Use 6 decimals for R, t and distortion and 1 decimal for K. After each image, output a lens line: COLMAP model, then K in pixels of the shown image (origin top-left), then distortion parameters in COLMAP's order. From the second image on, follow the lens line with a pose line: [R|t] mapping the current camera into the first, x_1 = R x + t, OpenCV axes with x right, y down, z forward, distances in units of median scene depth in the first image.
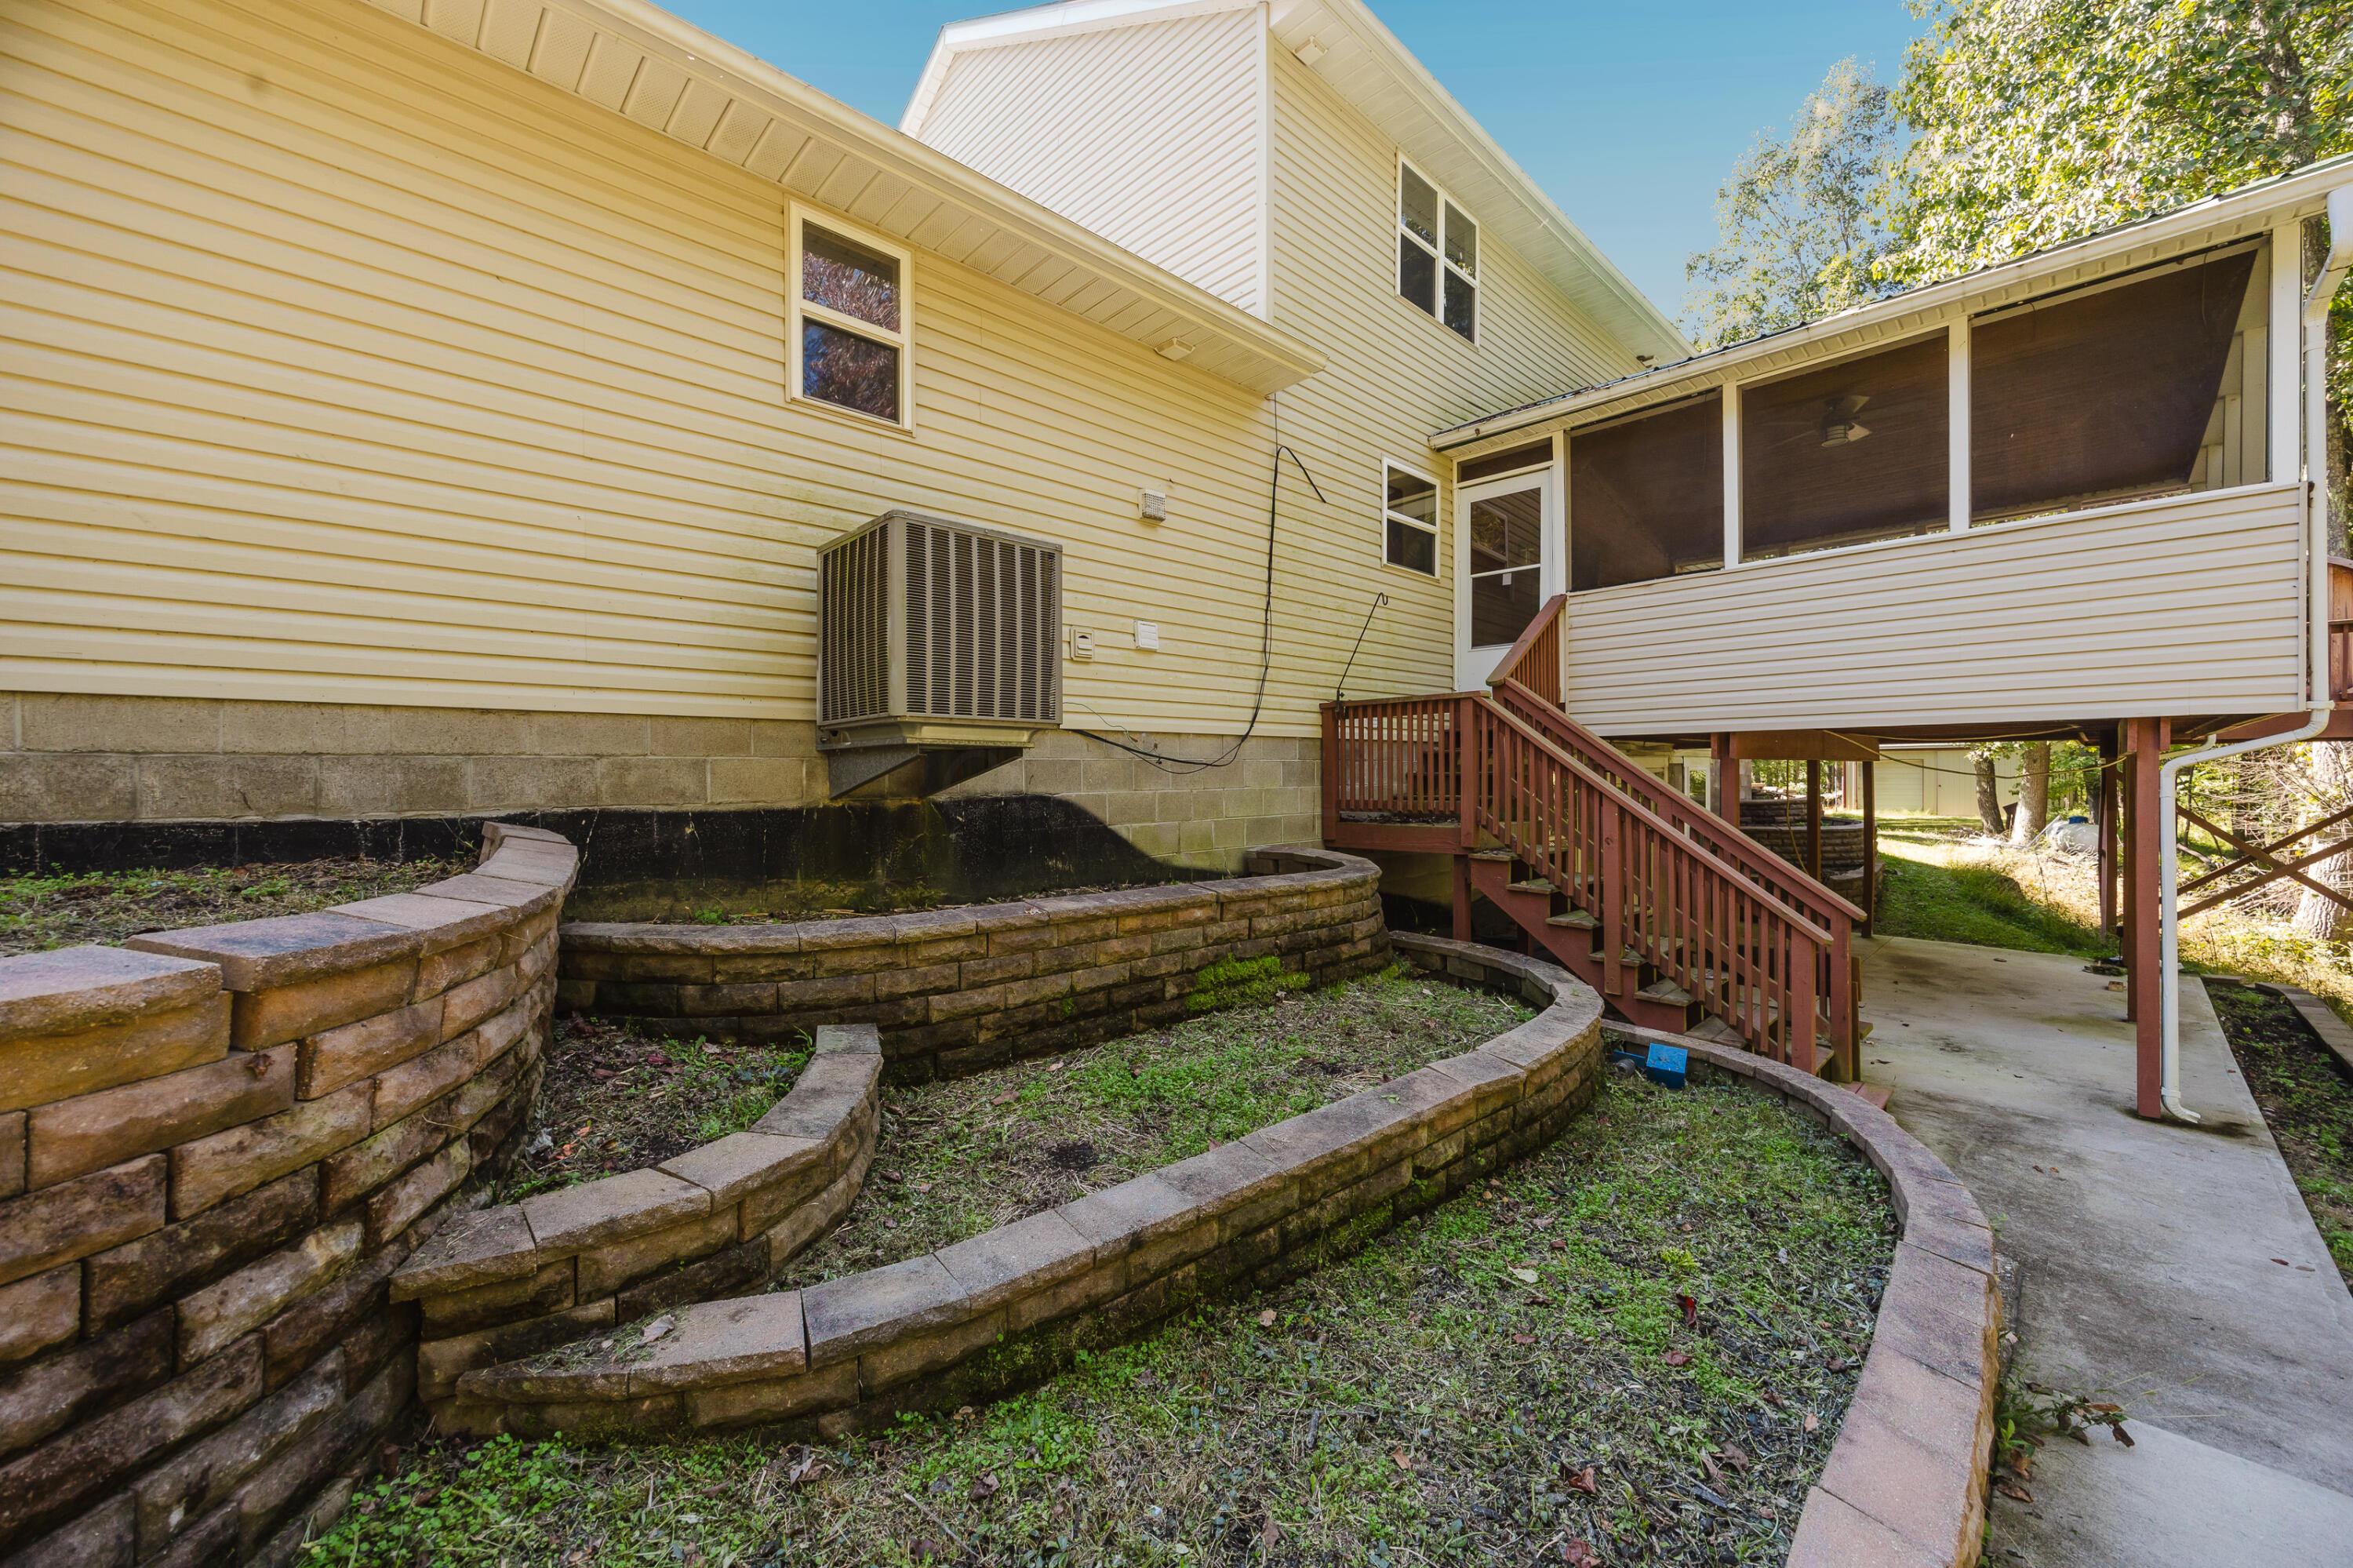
lens RADIAL K [[890.7, 0, 1176.5], [0, 890.7, 784.0], [0, 0, 1]] dist [-0.005056, -0.000064]
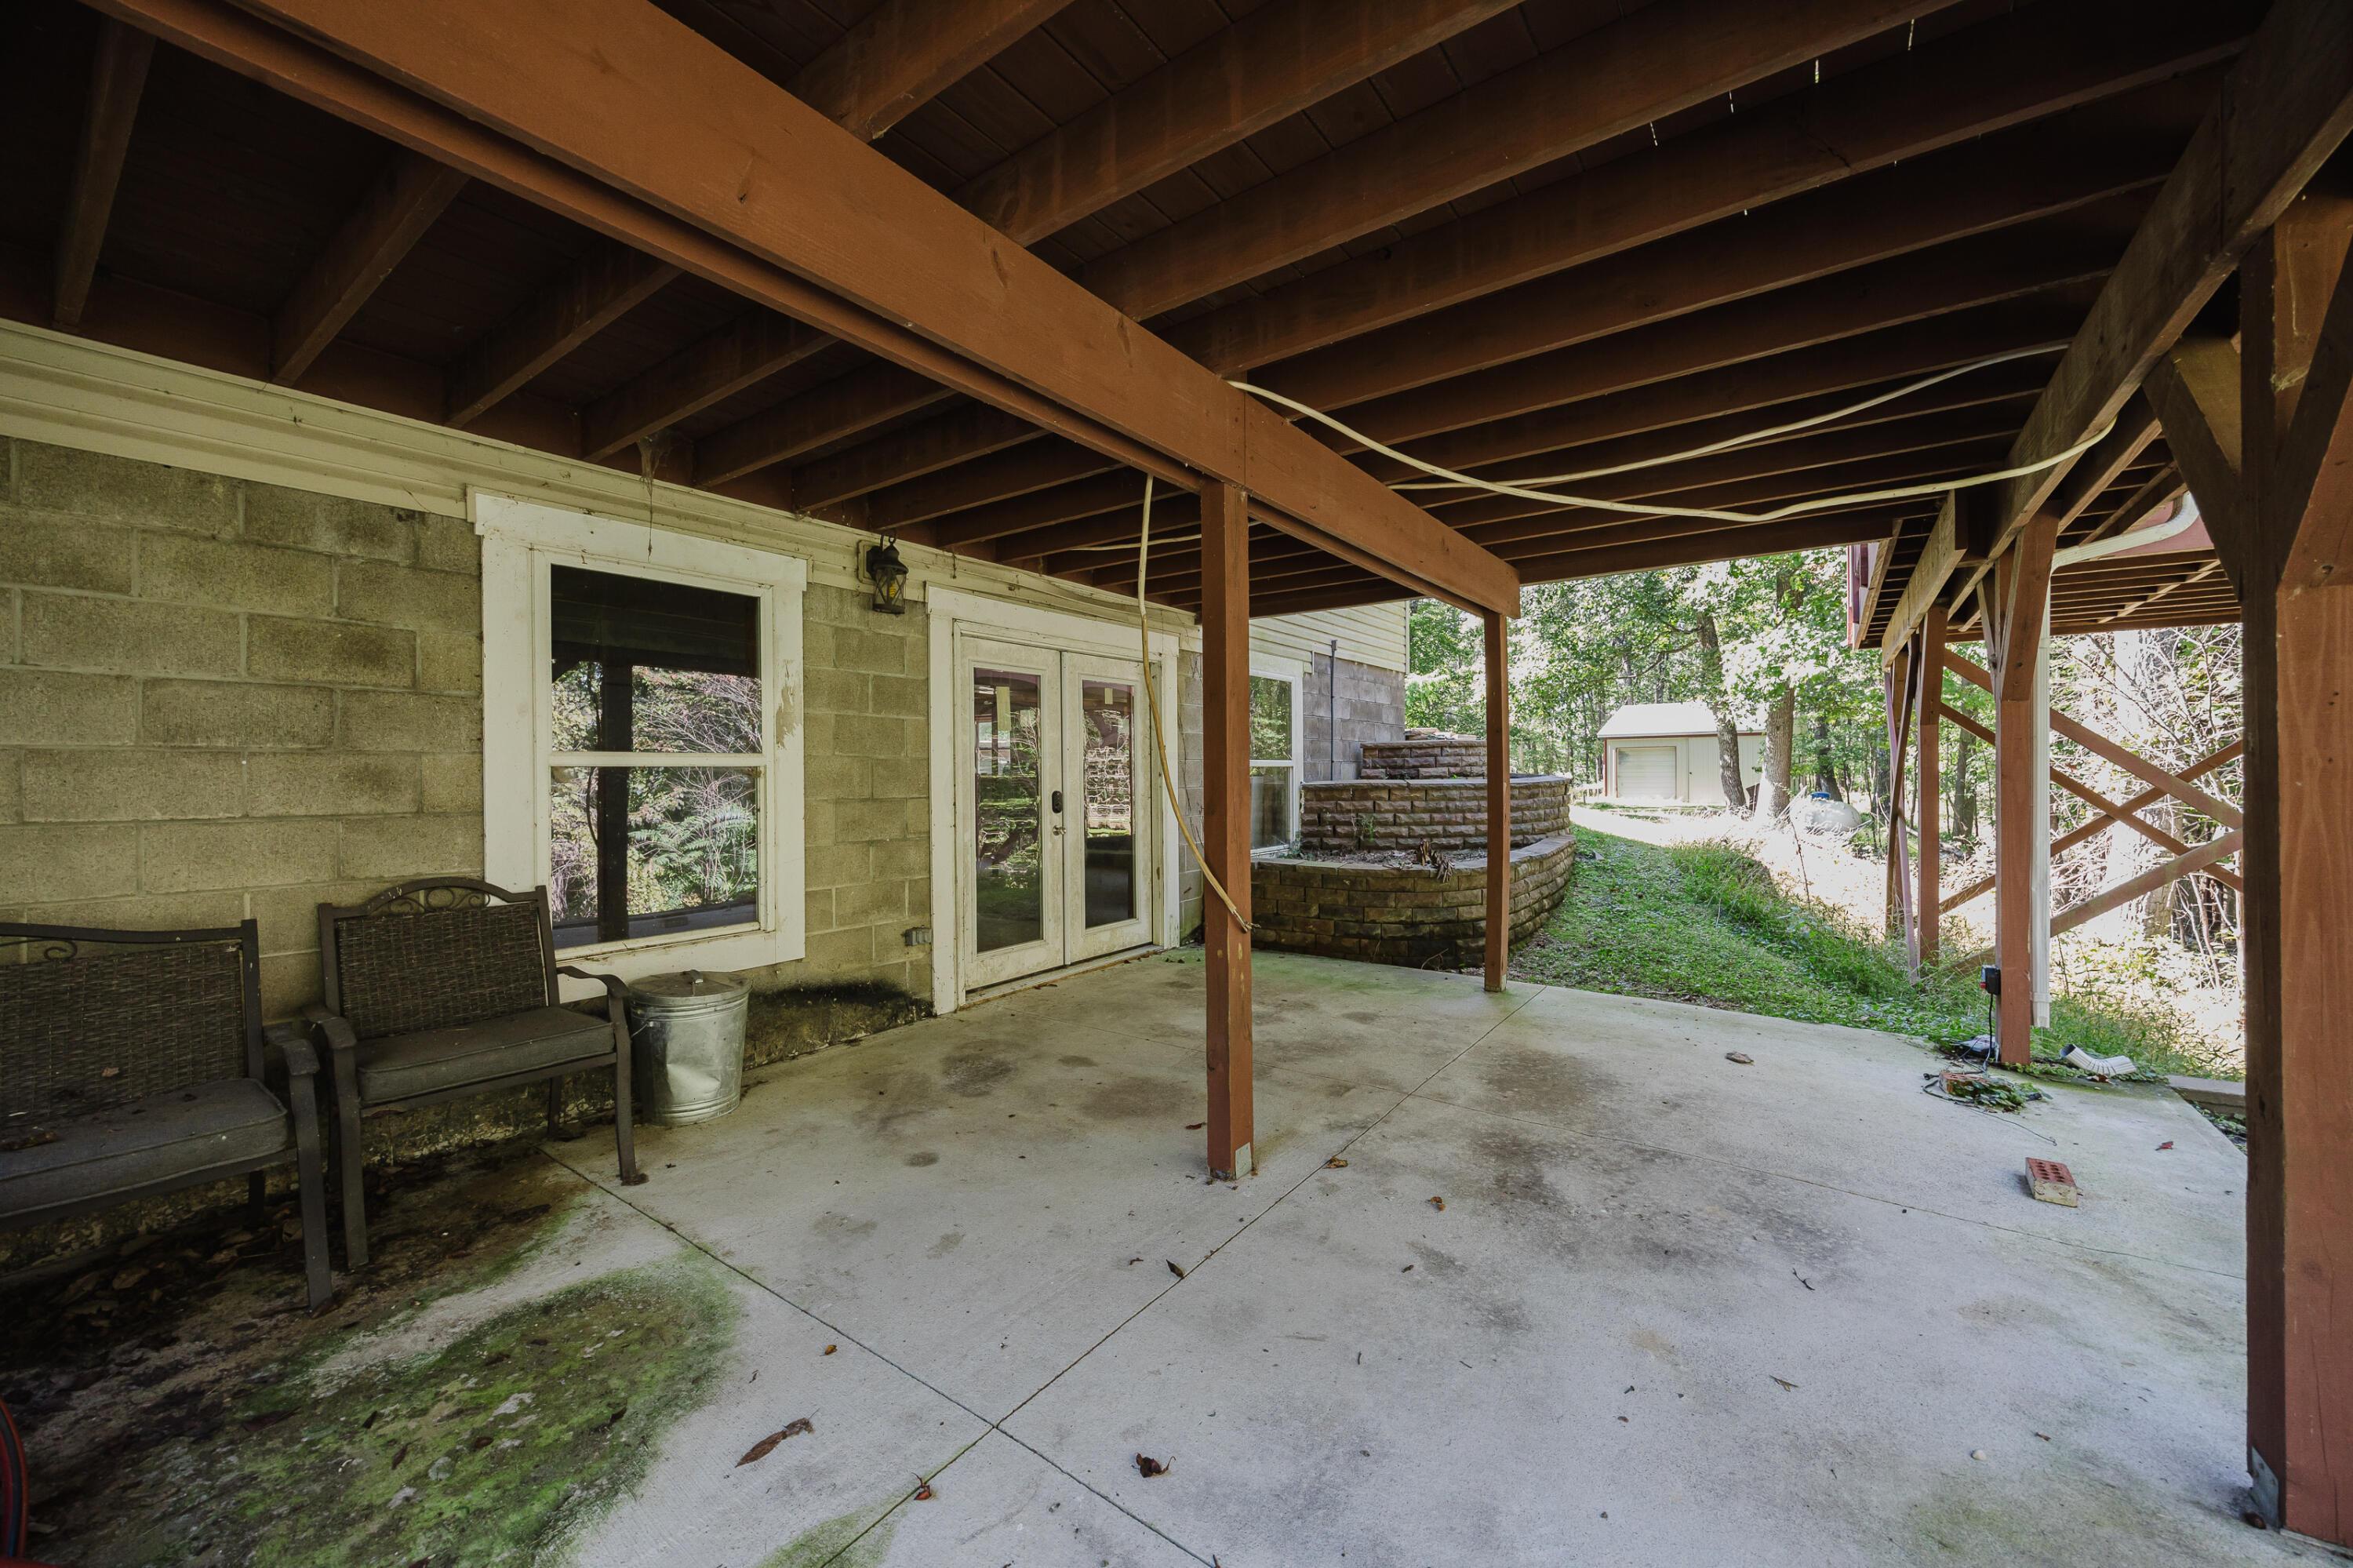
lens RADIAL K [[890.7, 0, 1176.5], [0, 890.7, 784.0], [0, 0, 1]] dist [-0.005056, -0.000064]
pose [[0.983828, -0.004346, 0.179066, 0.311084], [0.004596, 0.999989, -0.000981, 0.036850], [-0.179059, 0.001788, 0.983837, 0.333228]]
